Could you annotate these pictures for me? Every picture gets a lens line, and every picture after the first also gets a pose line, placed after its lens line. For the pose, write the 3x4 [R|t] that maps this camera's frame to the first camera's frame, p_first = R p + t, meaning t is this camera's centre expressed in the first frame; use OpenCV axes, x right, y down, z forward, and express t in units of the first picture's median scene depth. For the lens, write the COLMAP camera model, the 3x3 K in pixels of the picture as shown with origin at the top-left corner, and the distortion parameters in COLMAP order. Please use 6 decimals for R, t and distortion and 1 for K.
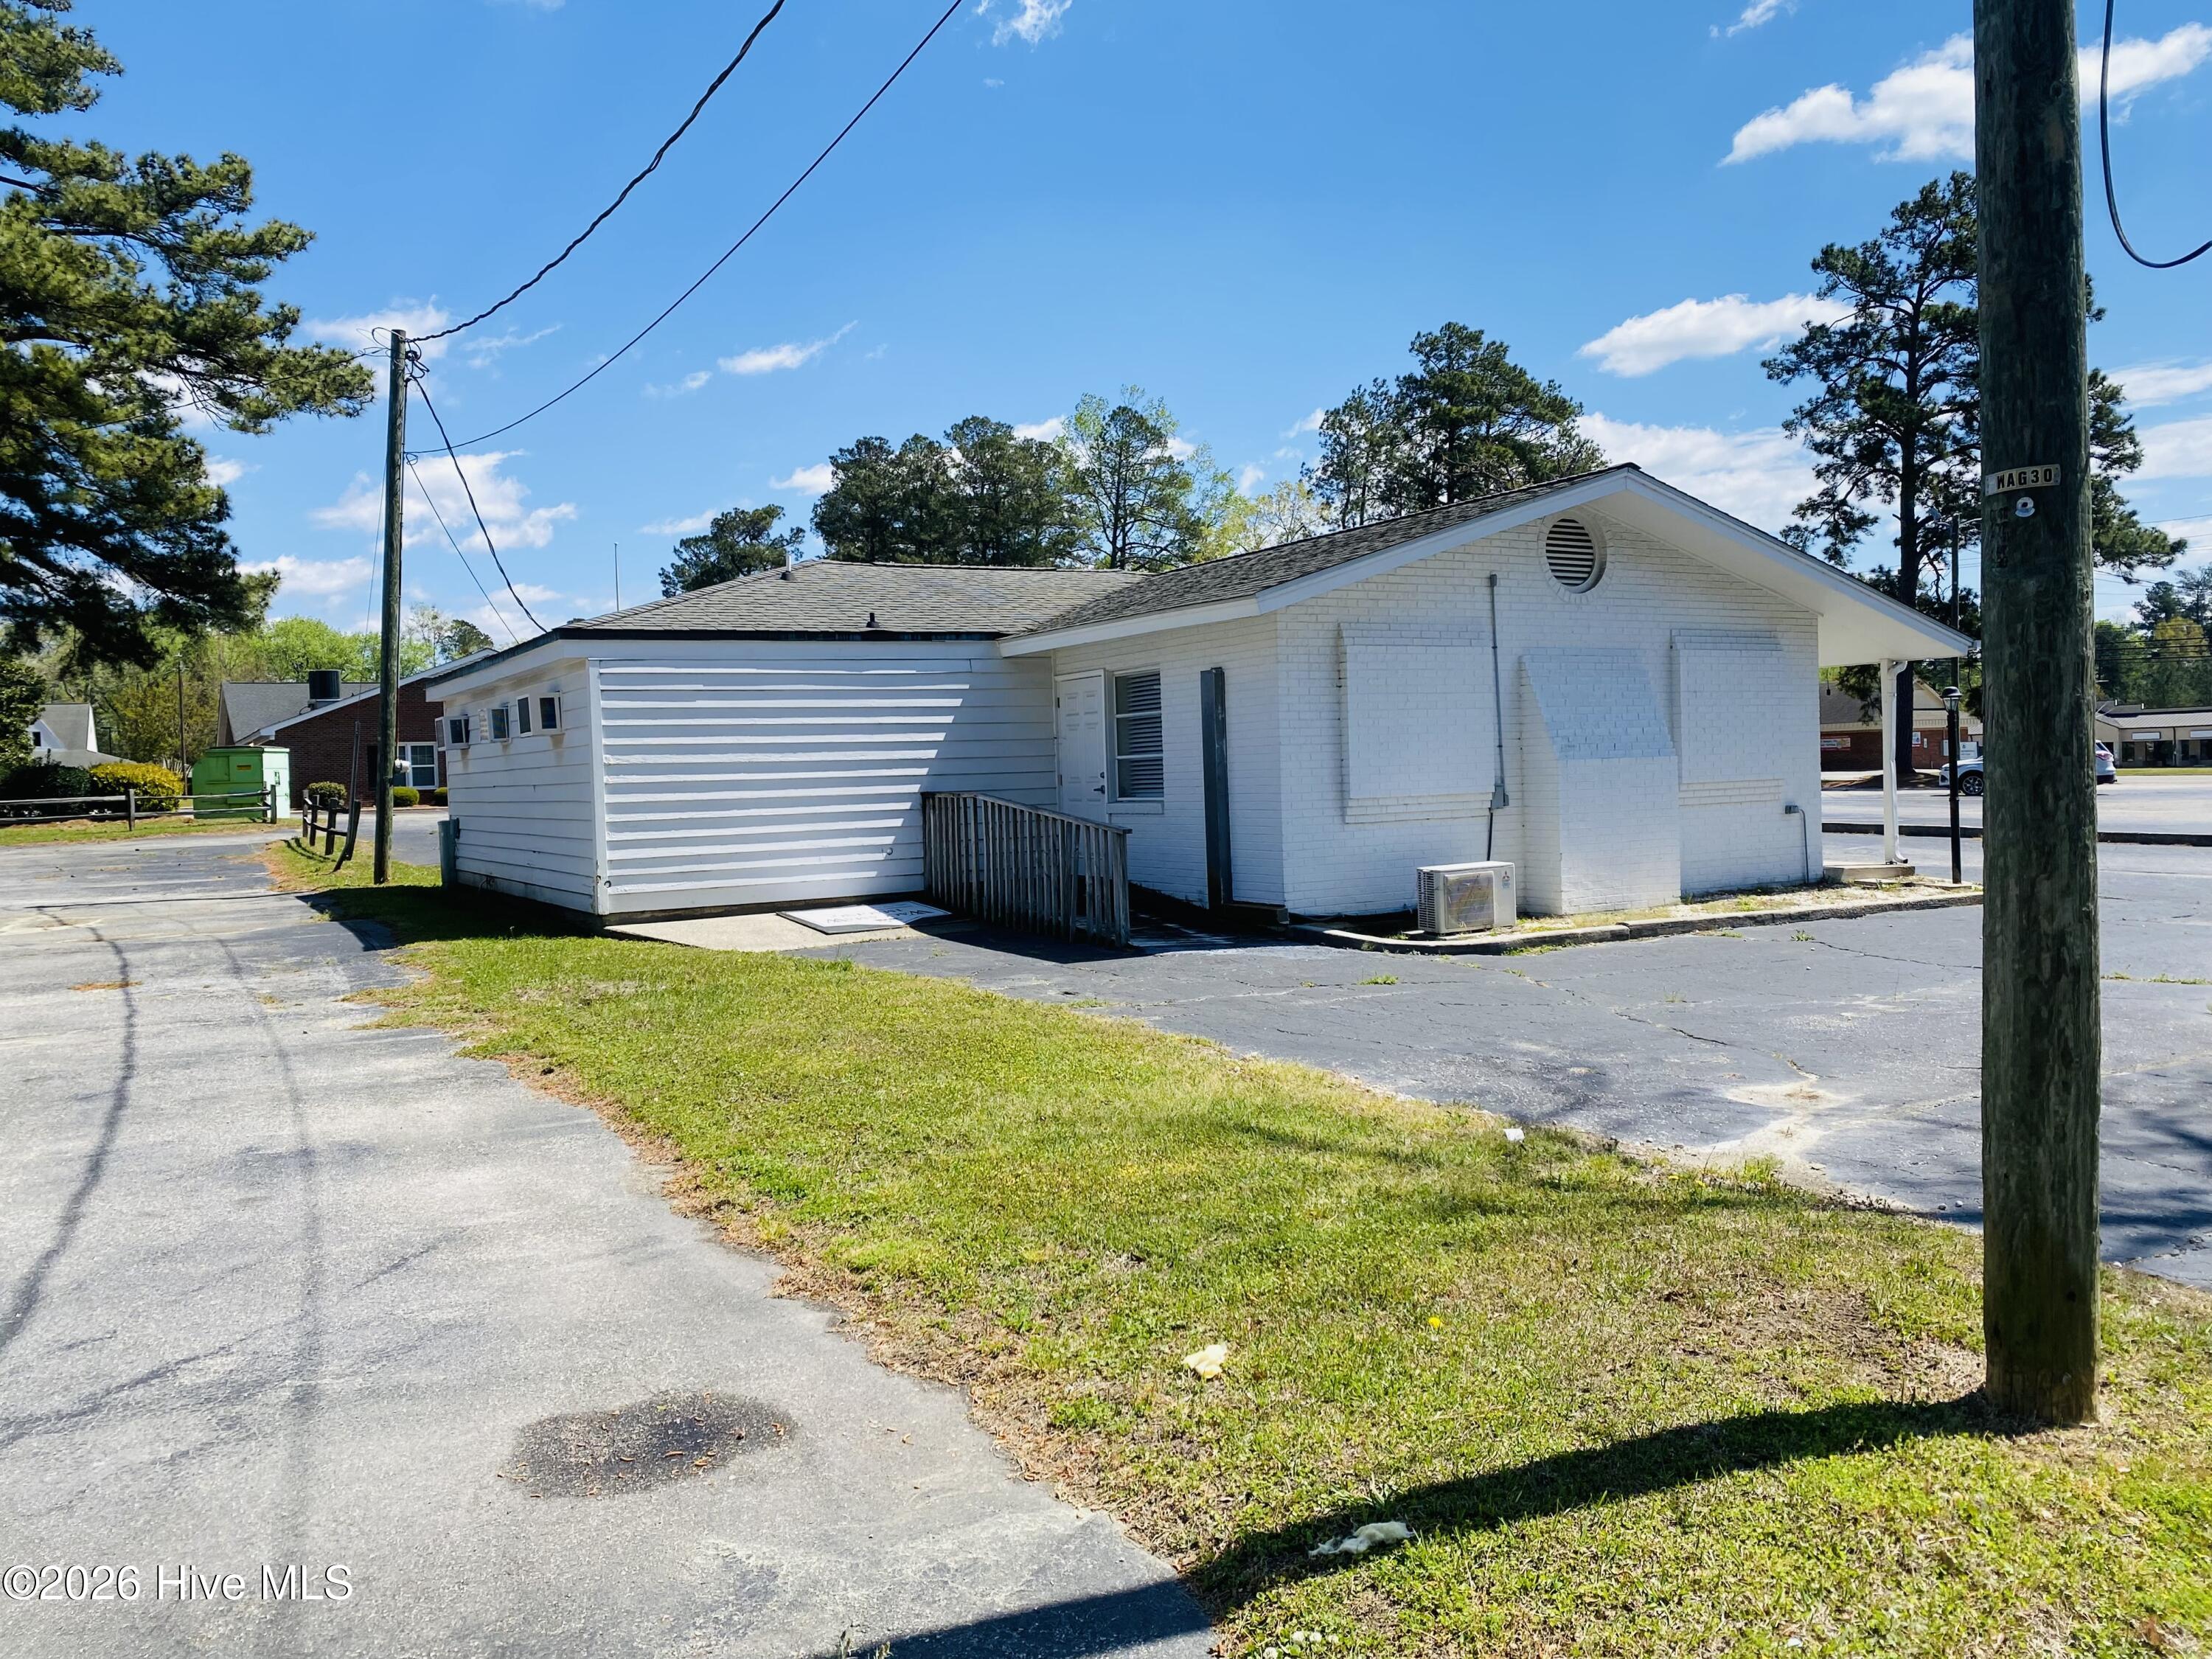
lens RADIAL K [[1576.0, 0, 1106.0], [0, 1576.0, 766.3], [0, 0, 1]] dist [0.081716, -0.119406]
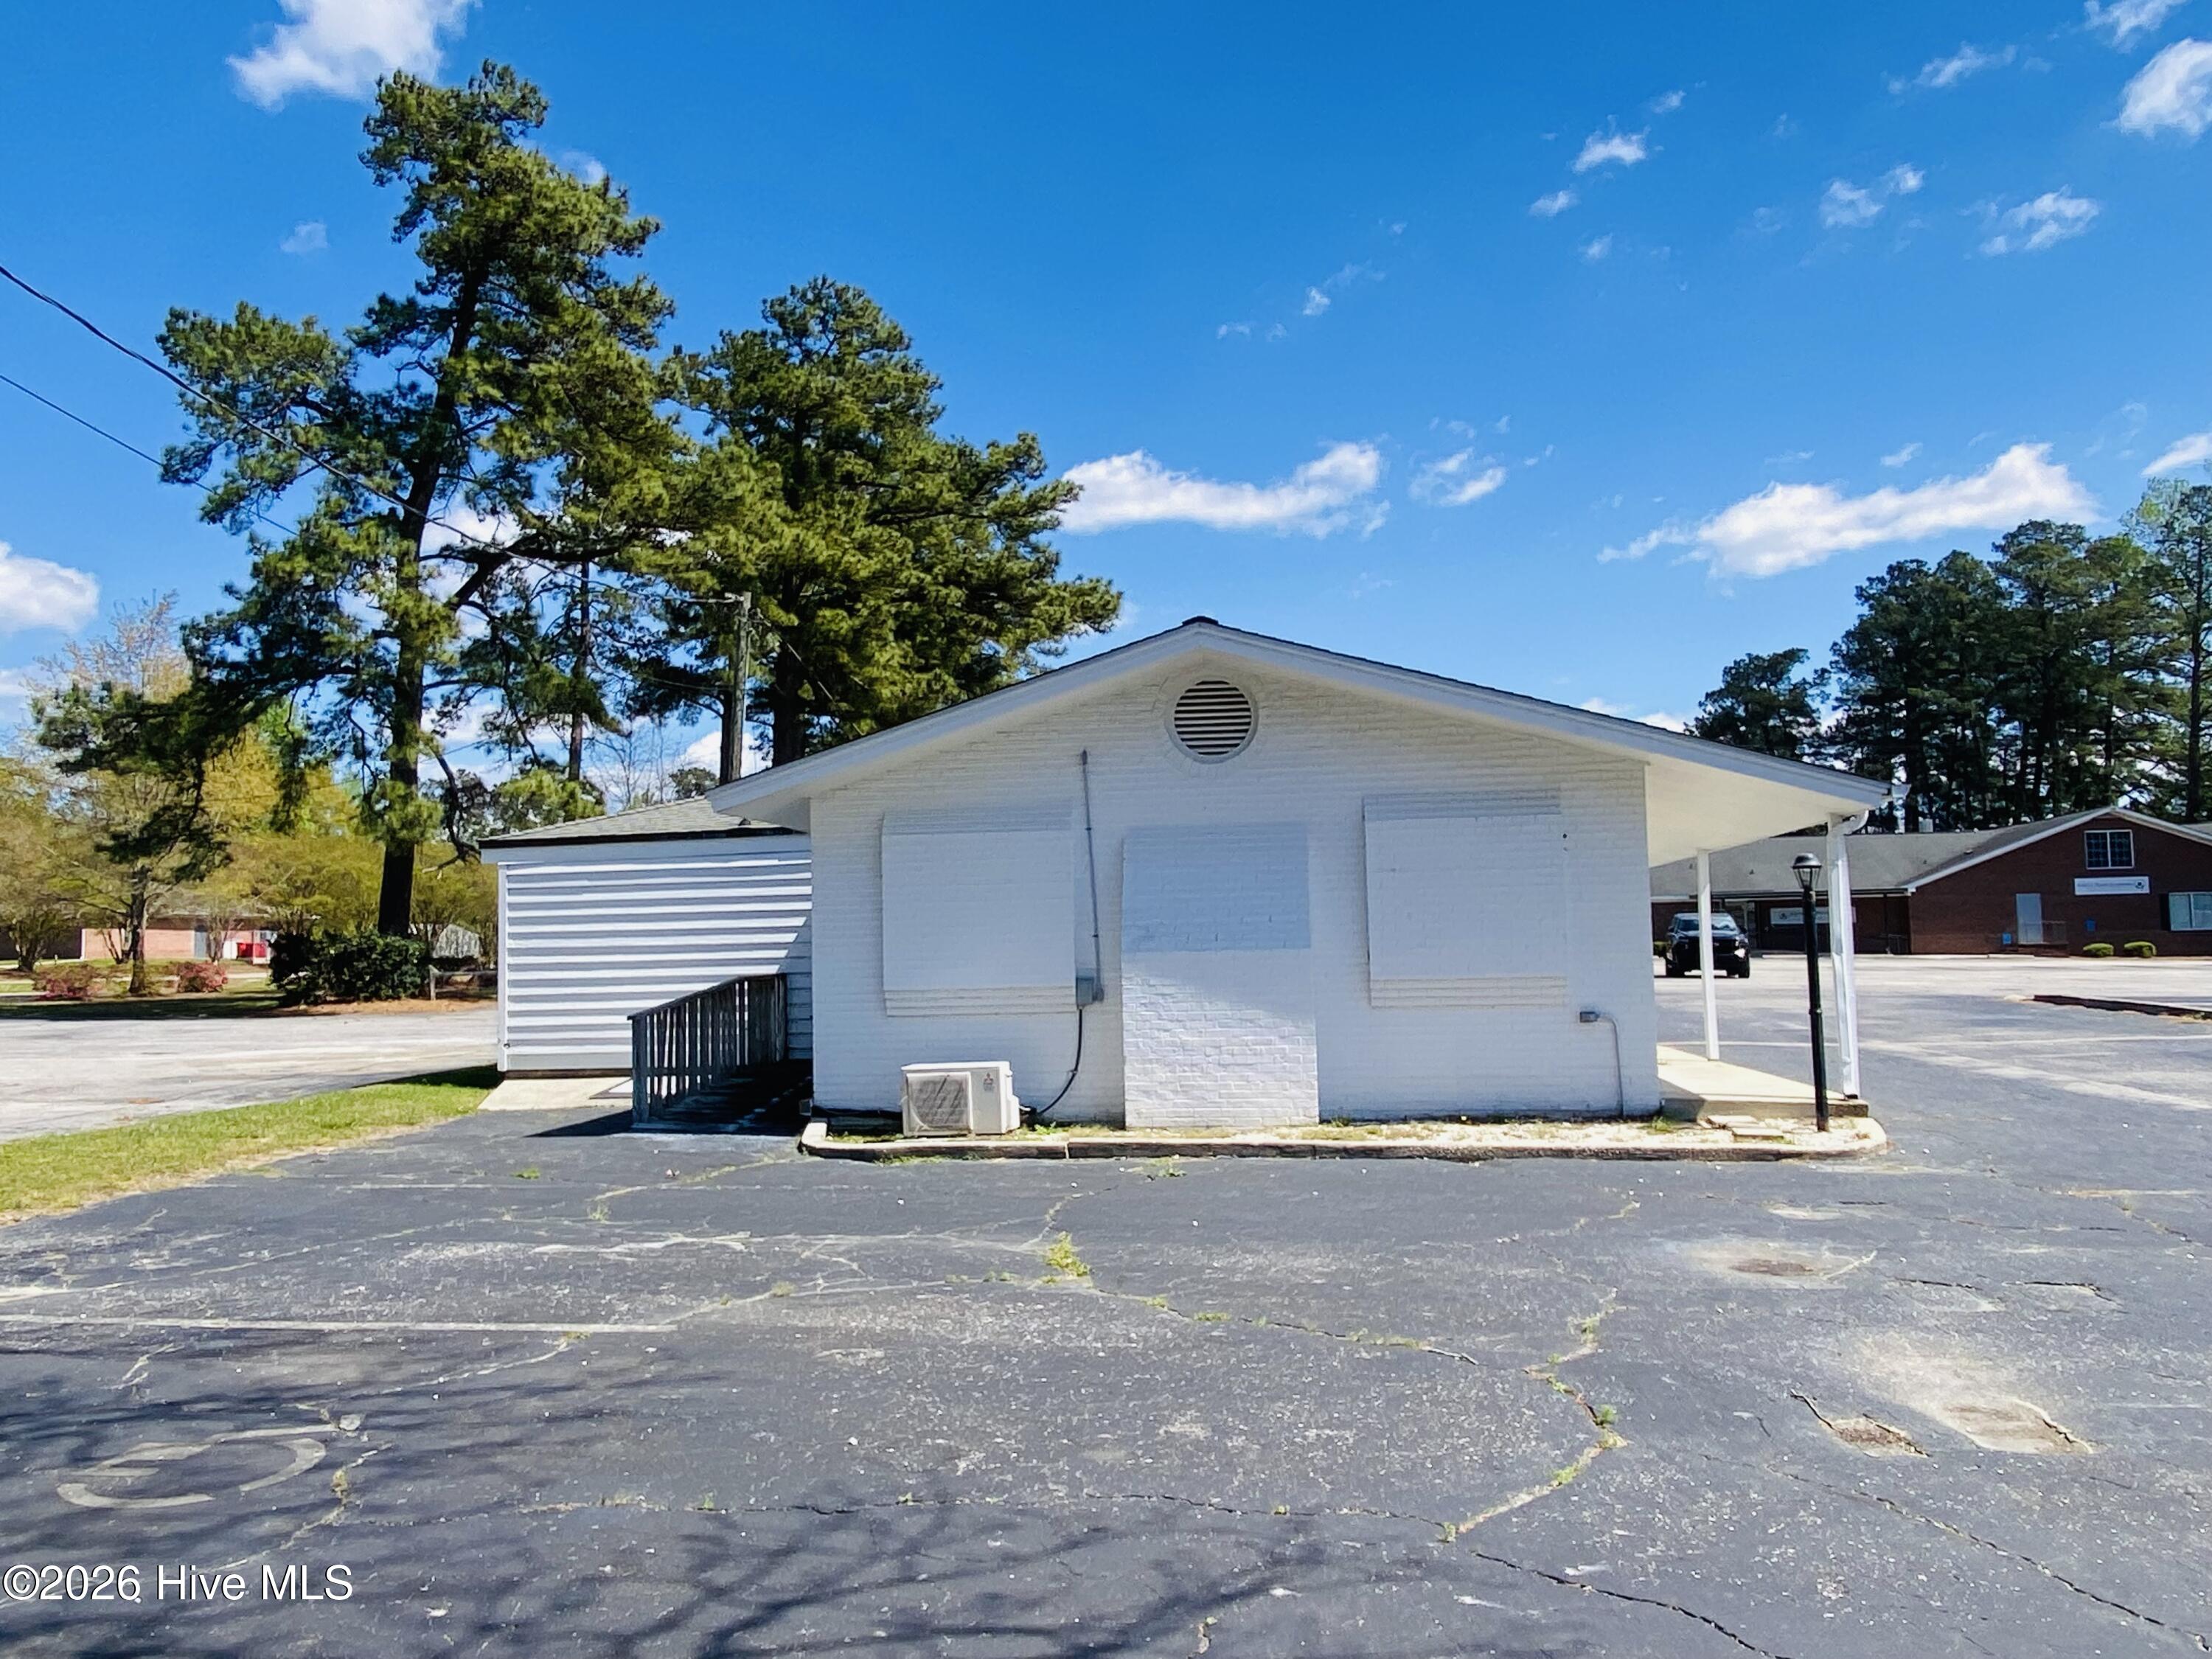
lens RADIAL K [[1579.3, 0, 1106.0], [0, 1579.3, 829.5], [0, 0, 1]] dist [0.051714, -0.003493]
pose [[0.801022, -0.034005, -0.597669, 0.119831], [-0.002083, 0.998221, -0.059586, -0.002943], [0.598632, 0.048975, 0.799526, 0.039693]]
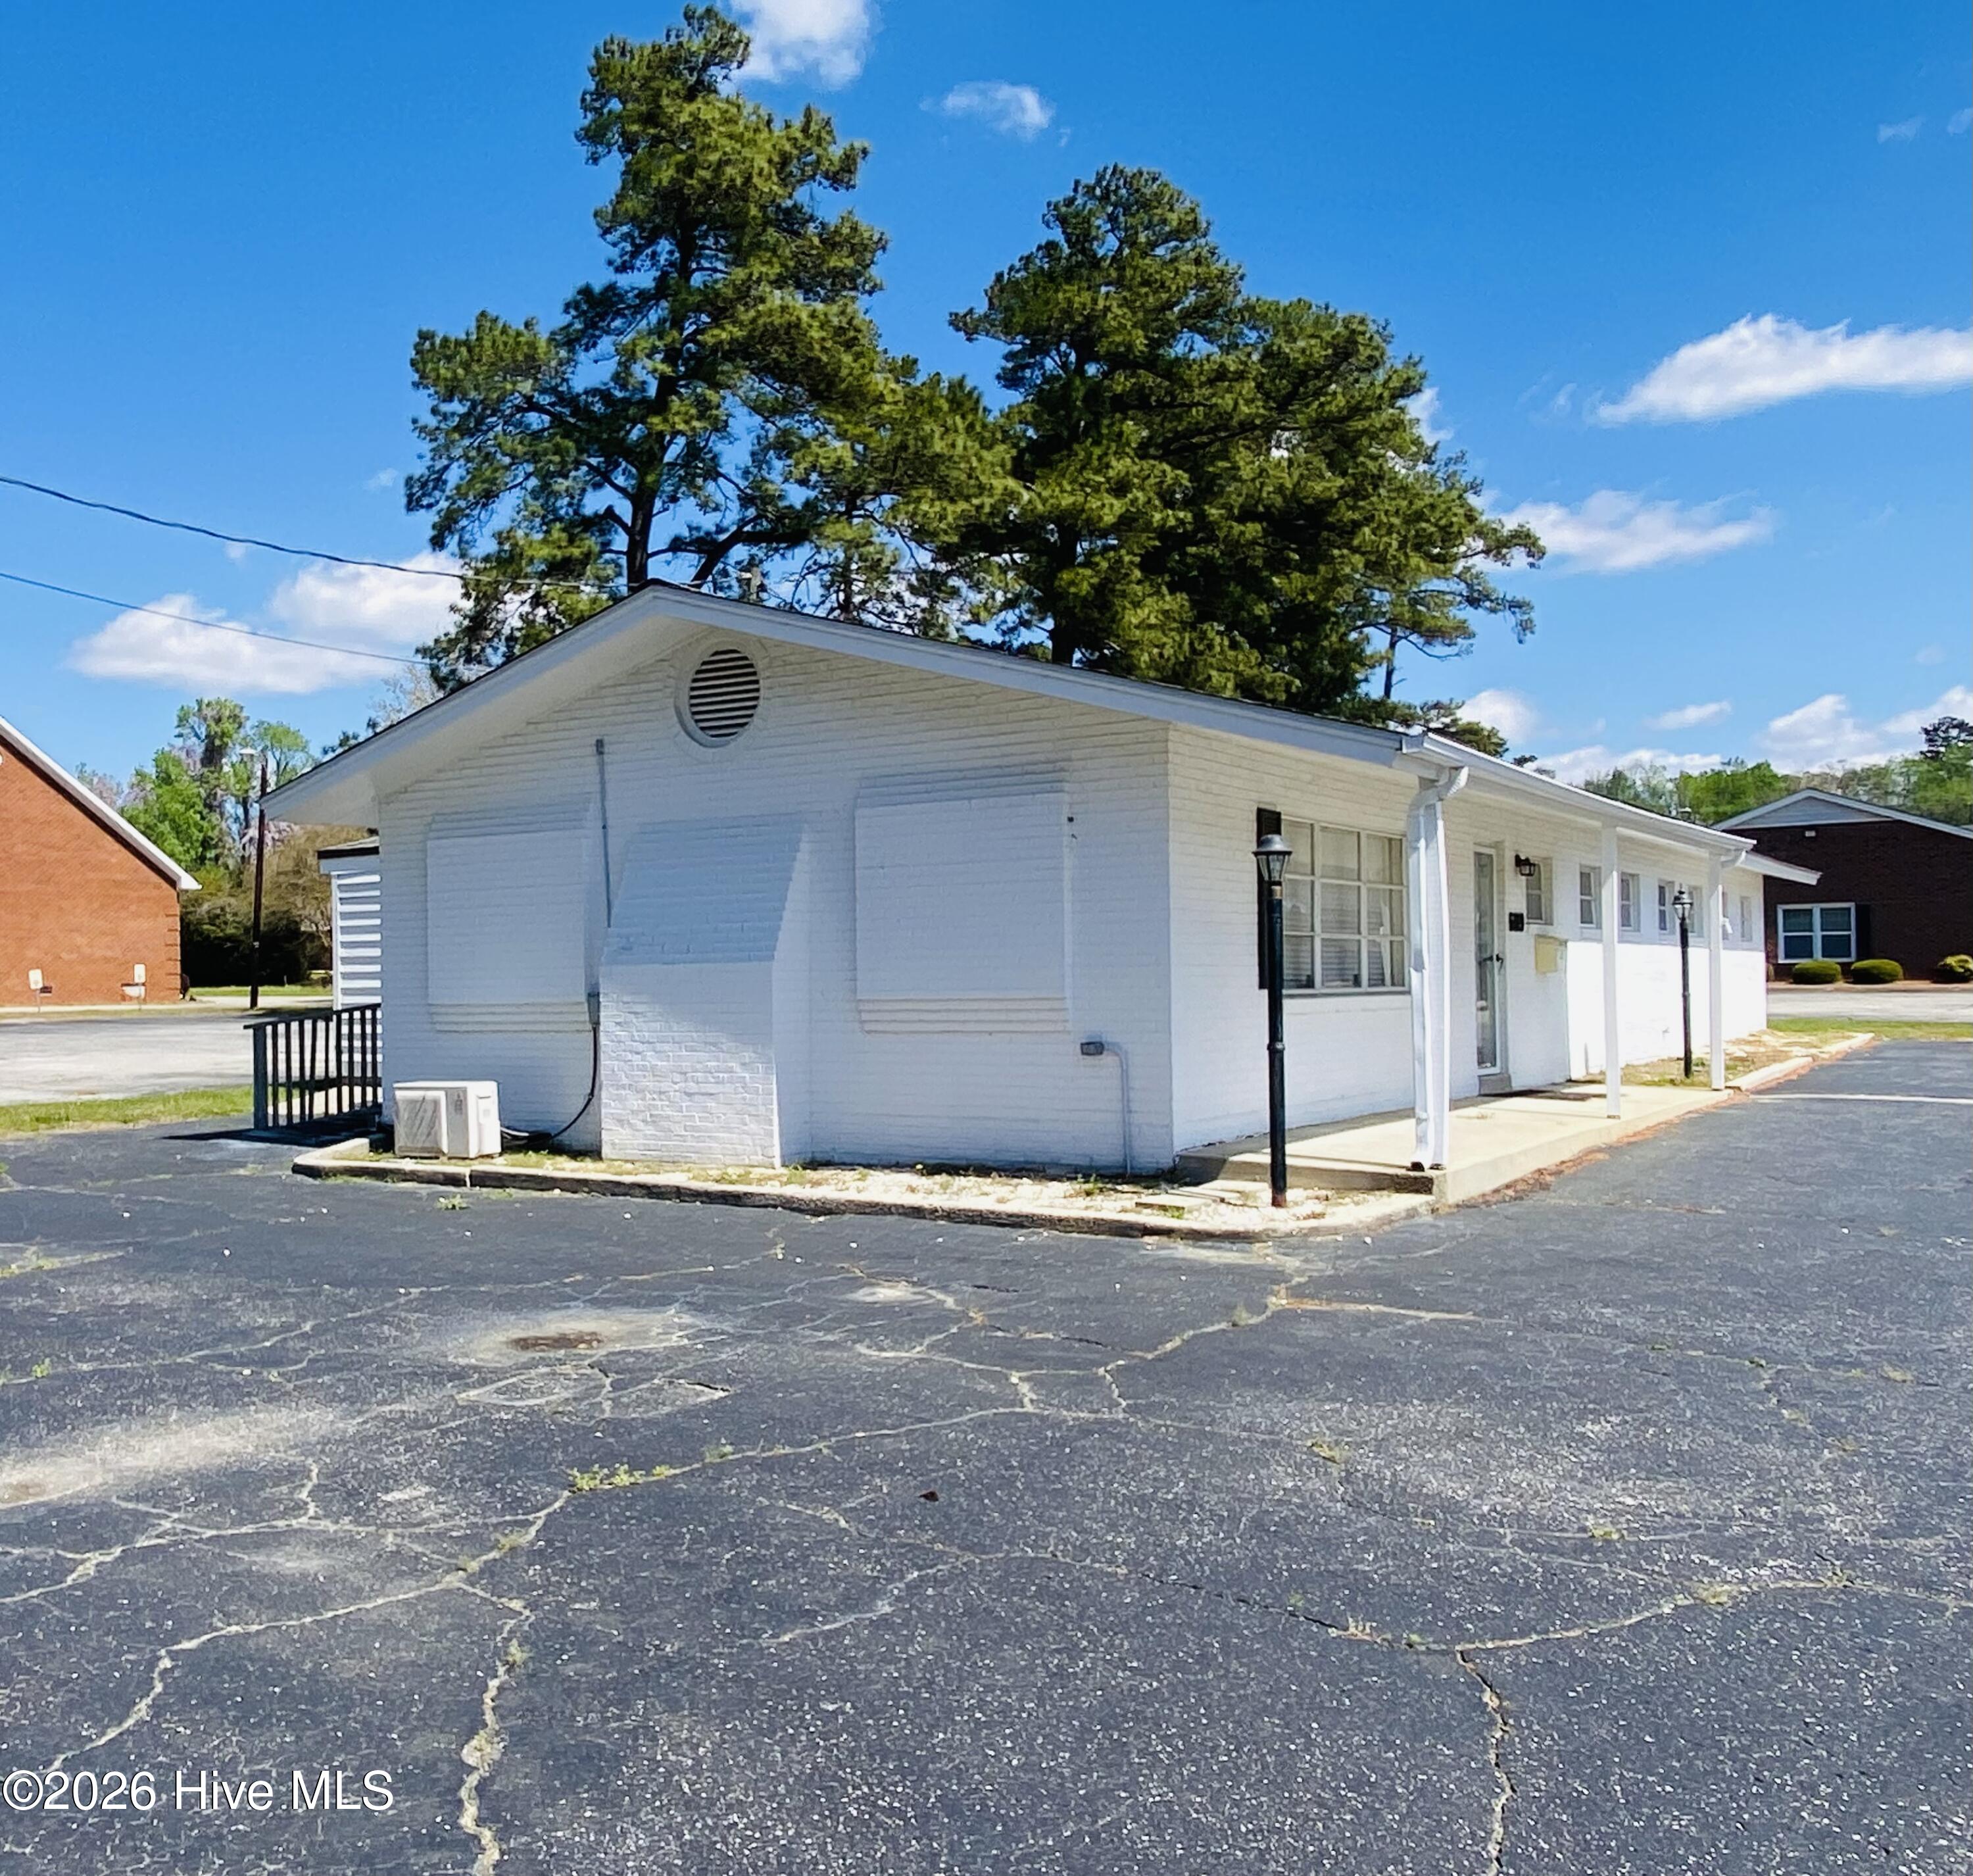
lens RADIAL K [[1864.1, 0, 984.5], [0, 1864.1, 947.2], [0, 0, 1]] dist [0.048971, -0.001007]
pose [[0.454761, 0.008440, -0.890574, 0.178457], [0.002369, 0.999940, 0.010686, -0.003316], [0.890611, -0.006969, 0.454713, 0.108368]]
